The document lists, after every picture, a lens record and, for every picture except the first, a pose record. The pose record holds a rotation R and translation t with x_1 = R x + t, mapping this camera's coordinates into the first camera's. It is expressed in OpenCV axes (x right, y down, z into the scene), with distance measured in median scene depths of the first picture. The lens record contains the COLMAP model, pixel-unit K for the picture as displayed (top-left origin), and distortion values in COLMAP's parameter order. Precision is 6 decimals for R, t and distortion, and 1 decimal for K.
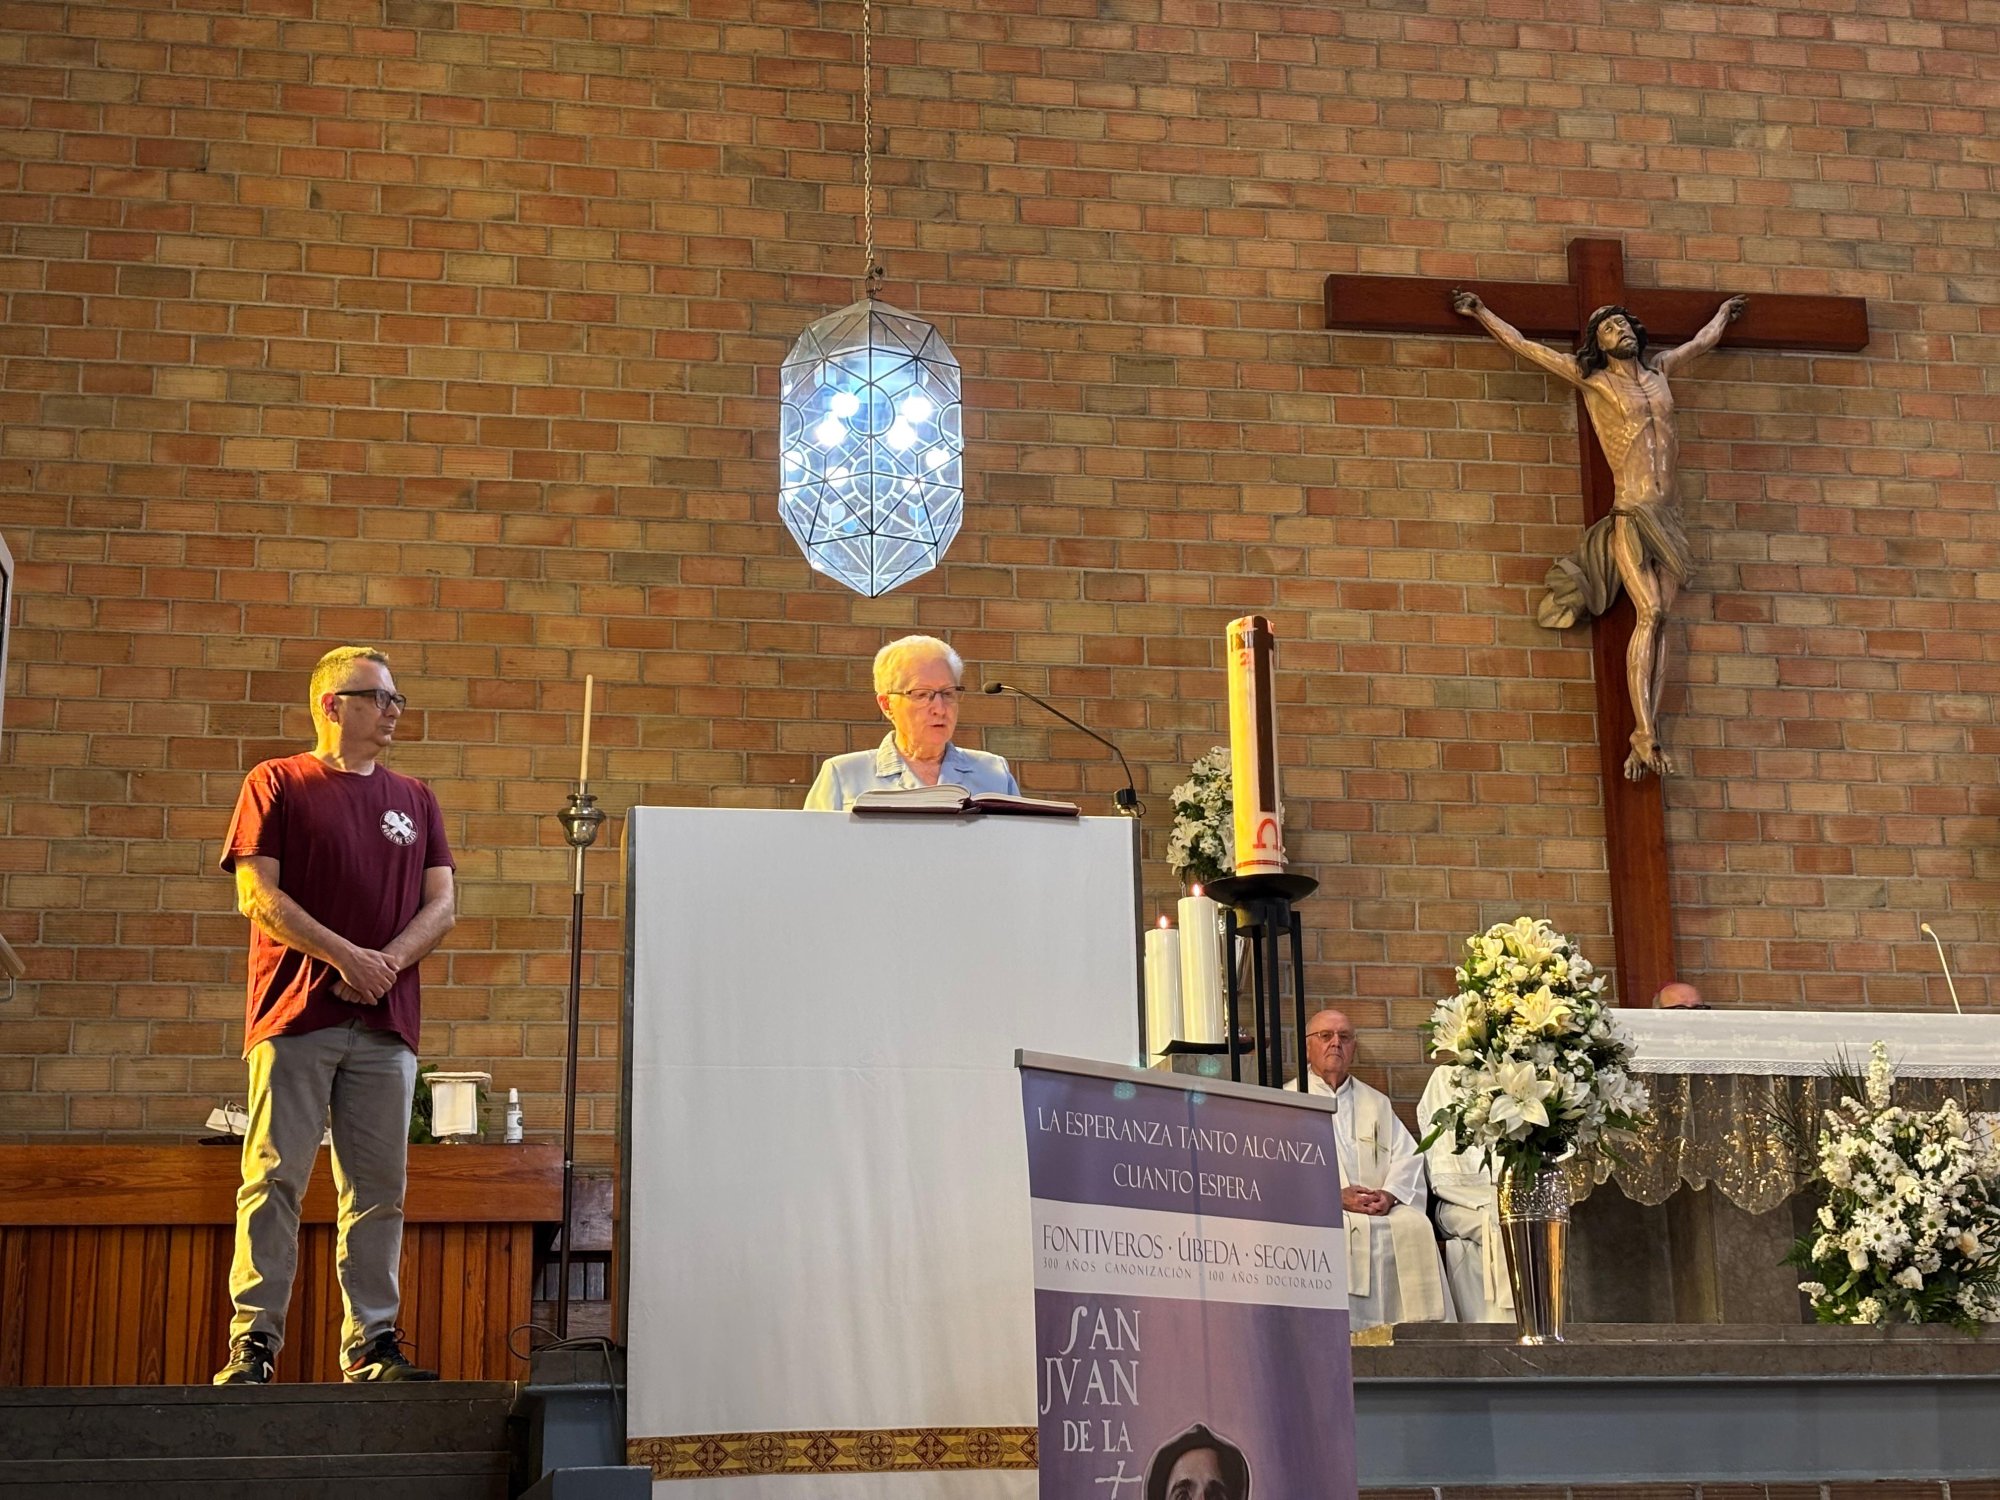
lens RADIAL K [[3000.0, 0, 1010.7], [0, 3000.0, 757.5], [0, 0, 1]] dist [0.117620, 0.000000]
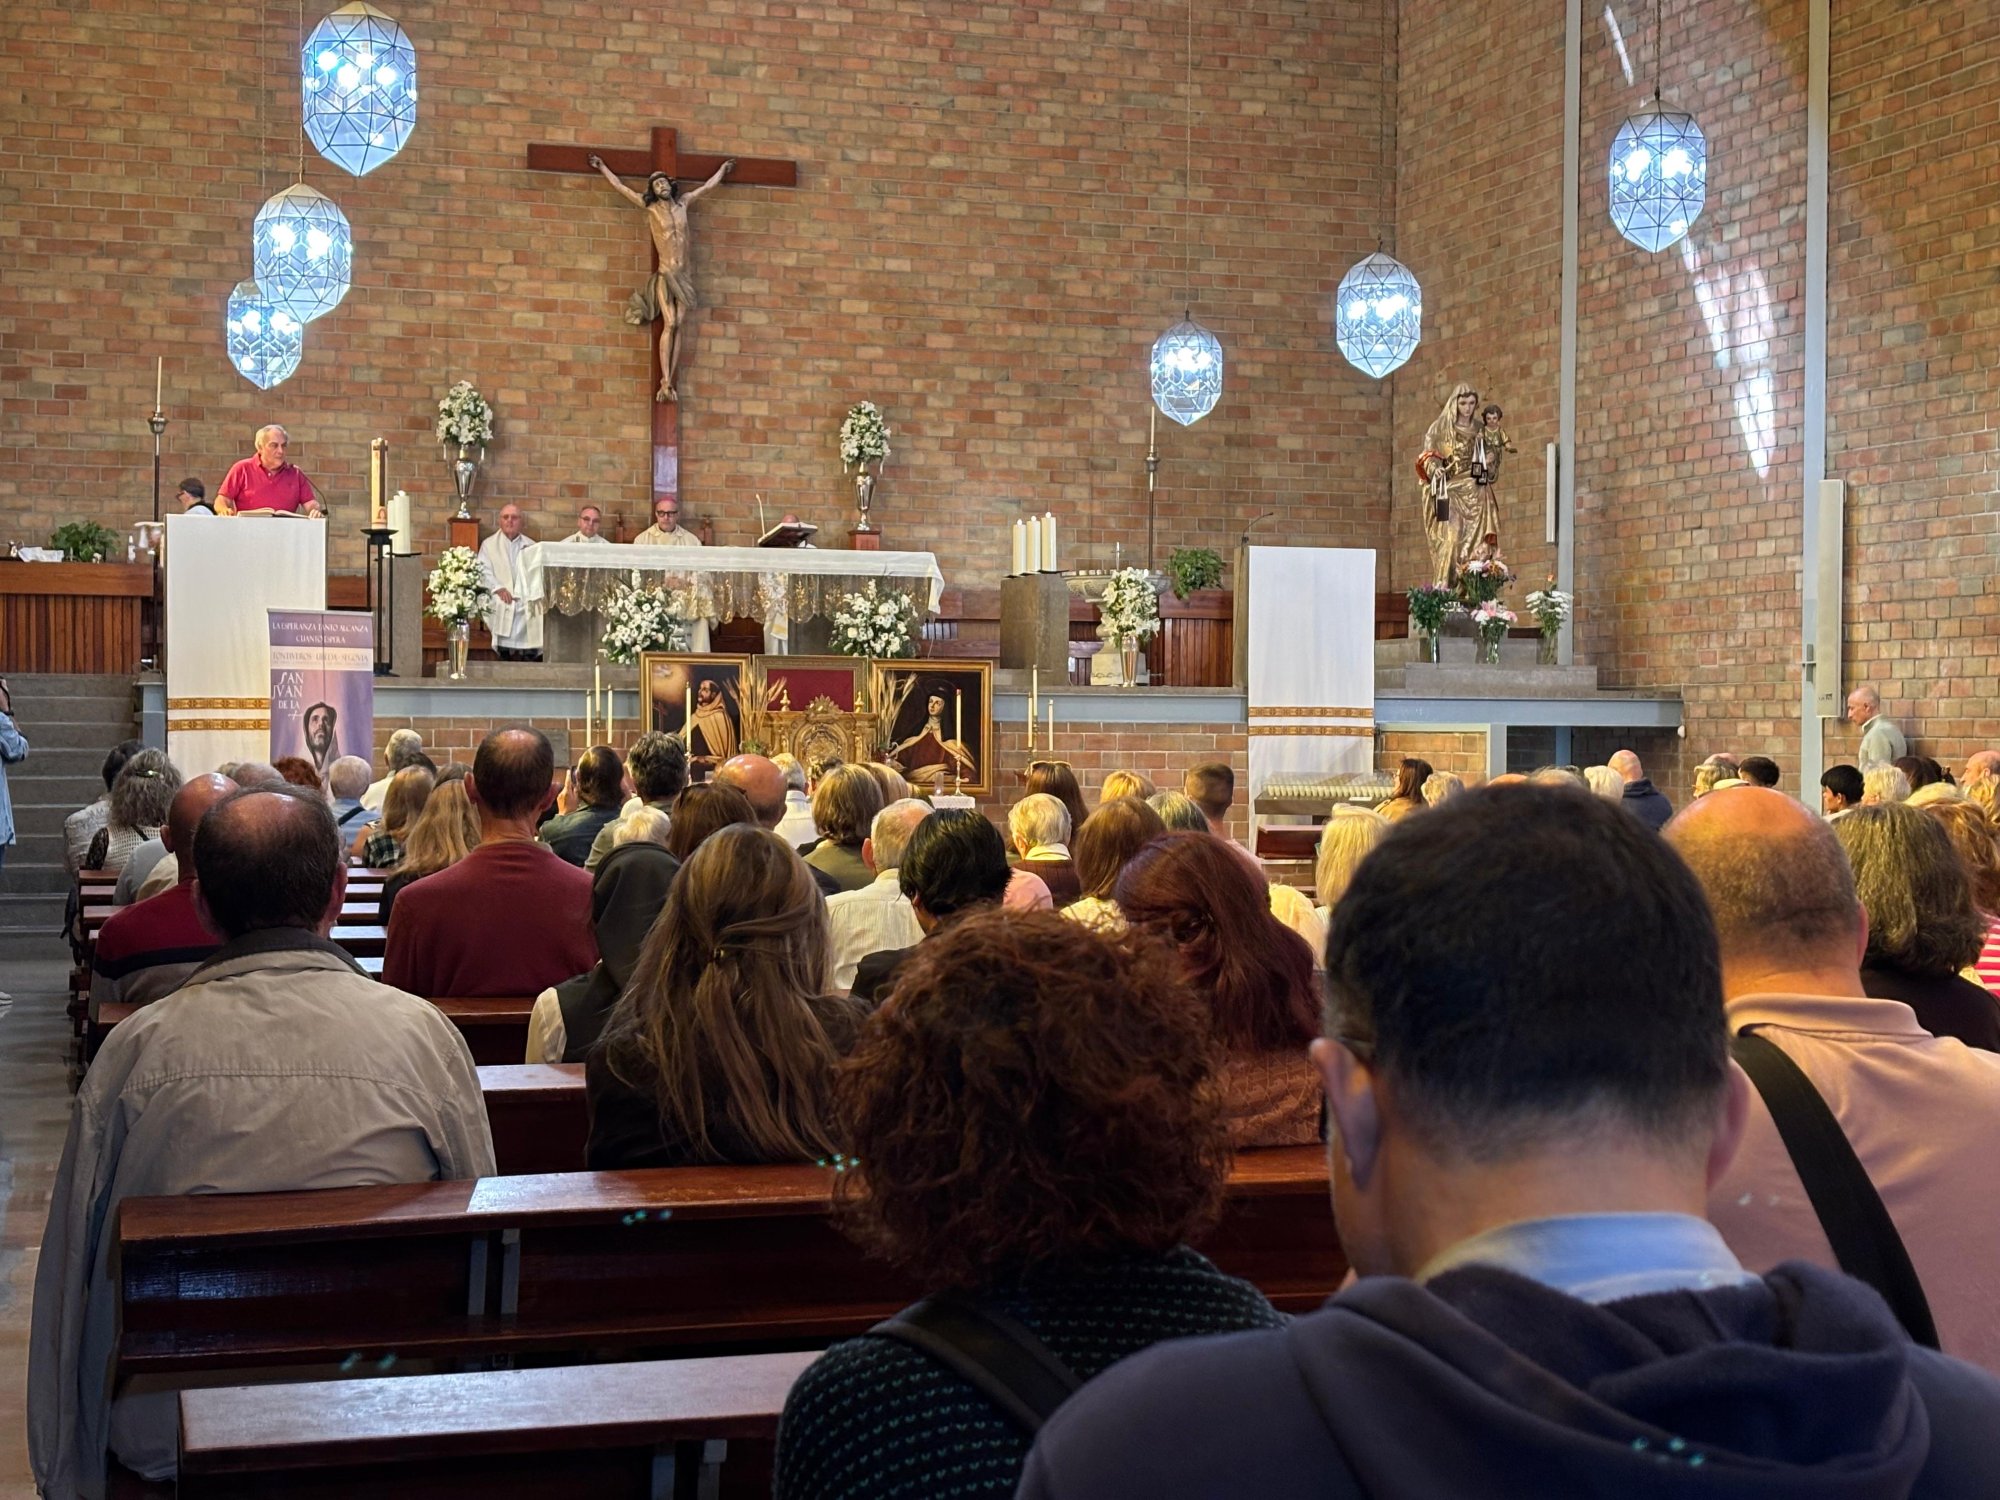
lens RADIAL K [[3000.0, 0, 1023.2], [0, 3000.0, 794.6], [0, 0, 1]] dist [0.117620, 0.000000]
pose [[0.991951, 0.023256, 0.124470, 0.201834], [-0.056100, 0.961965, 0.267349, -0.316538], [-0.113518, -0.272180, 0.955527, -1.194002]]
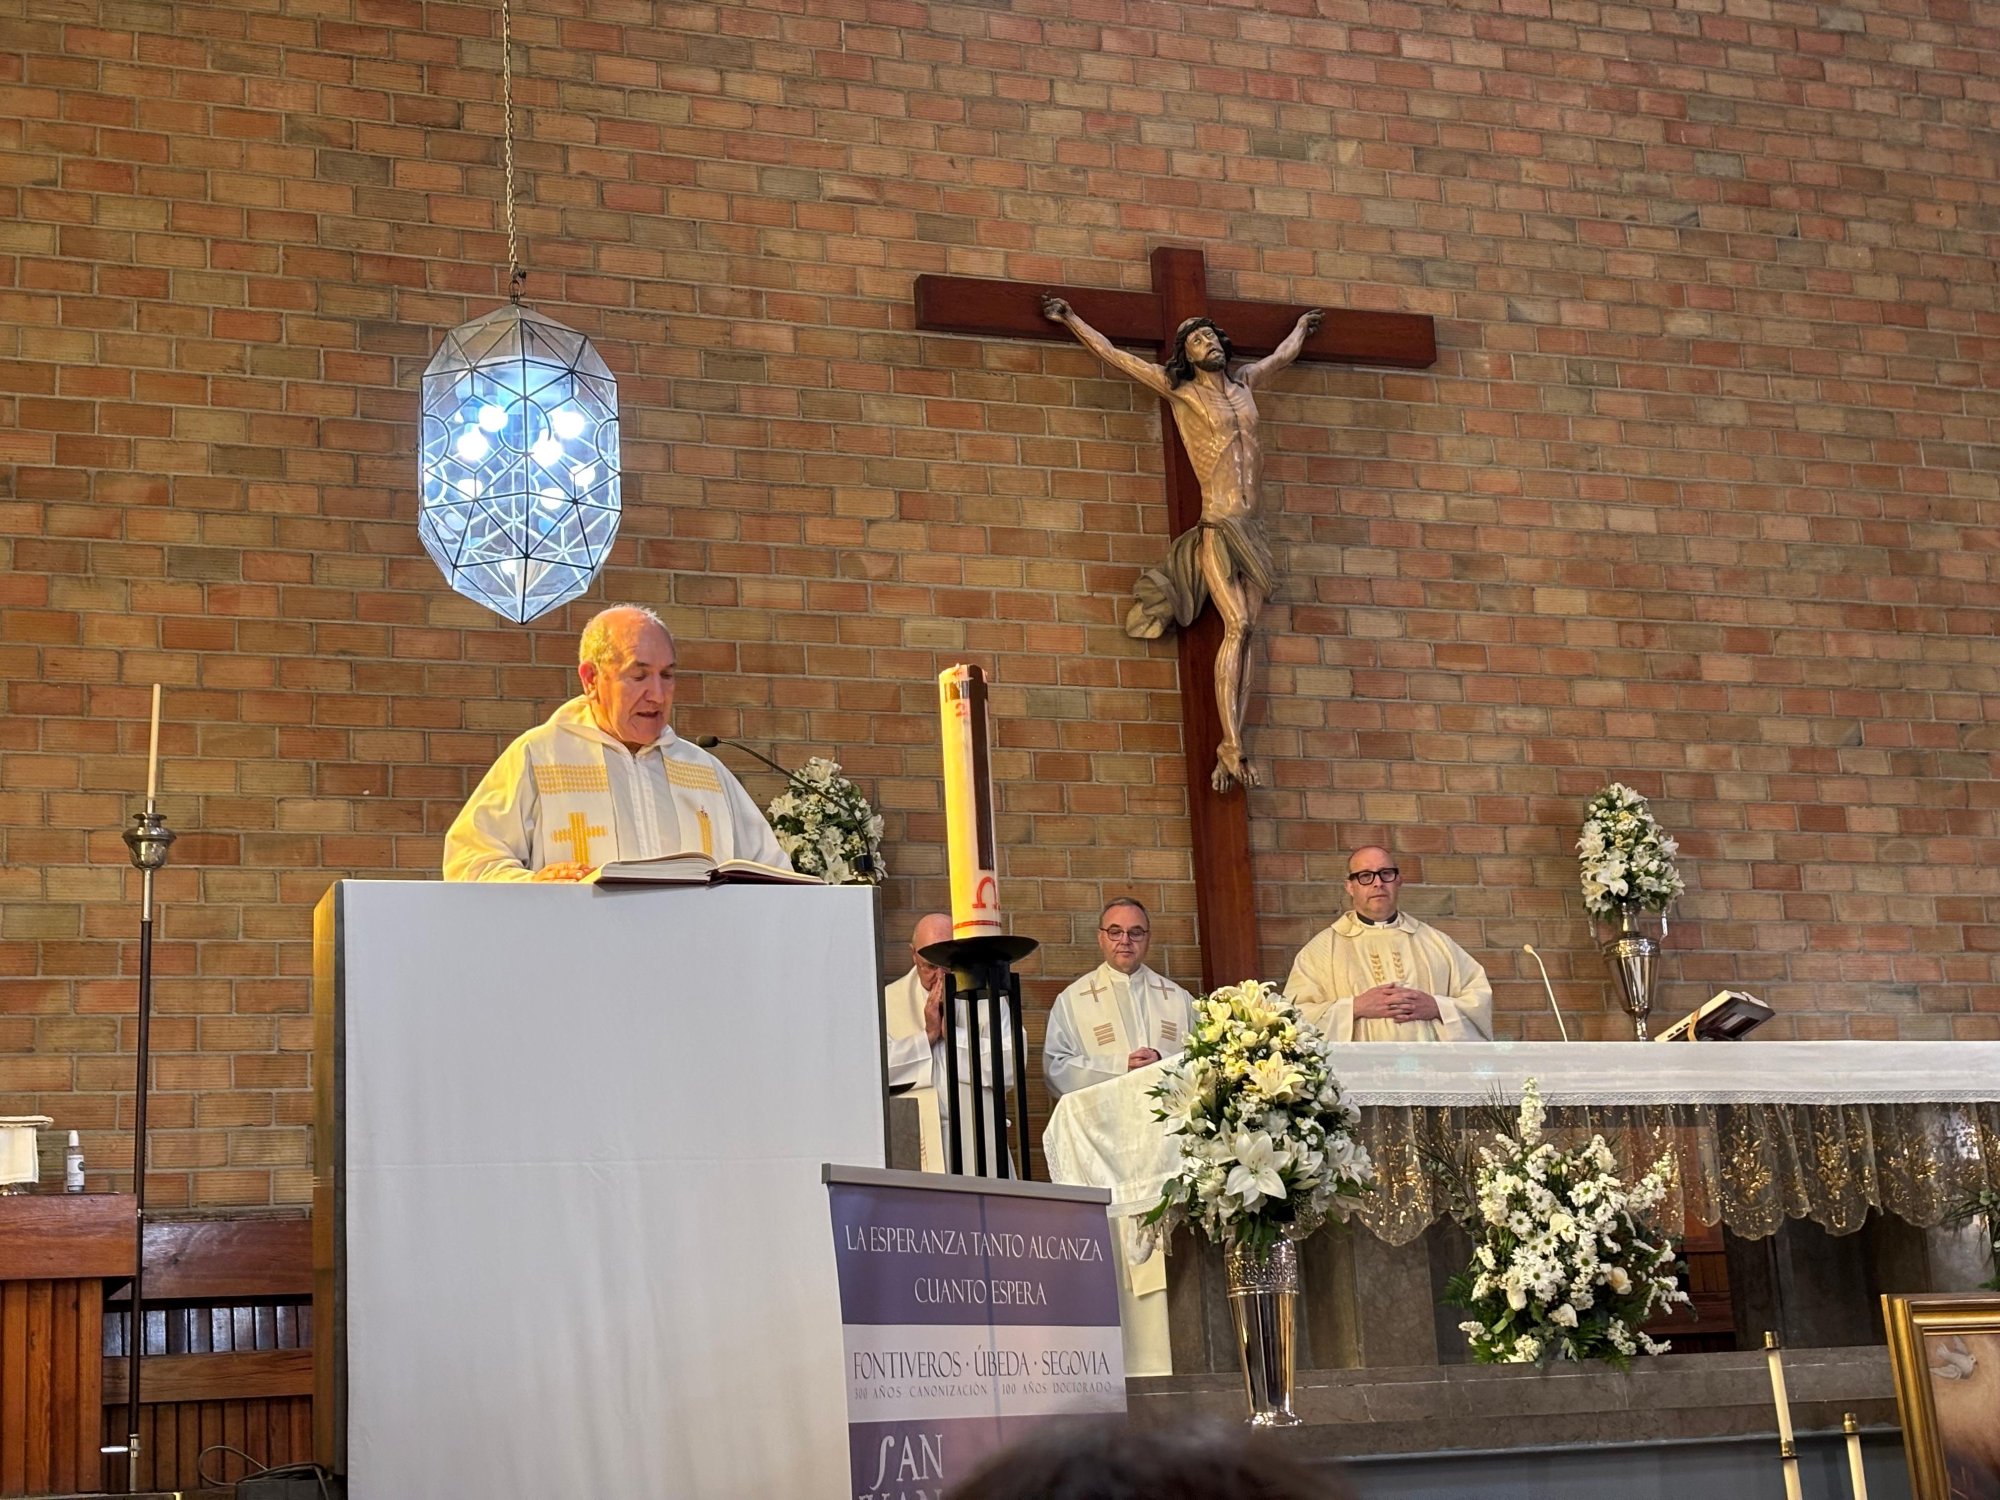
lens RADIAL K [[3000.0, 0, 992.0], [0, 3000.0, 749.1], [0, 0, 1]] dist [0.117620, 0.000000]
pose [[0.983882, 0.005125, 0.178747, -0.047272], [-0.007321, 0.999906, 0.011628, -0.017737], [-0.178671, -0.012749, 0.983826, 0.030236]]
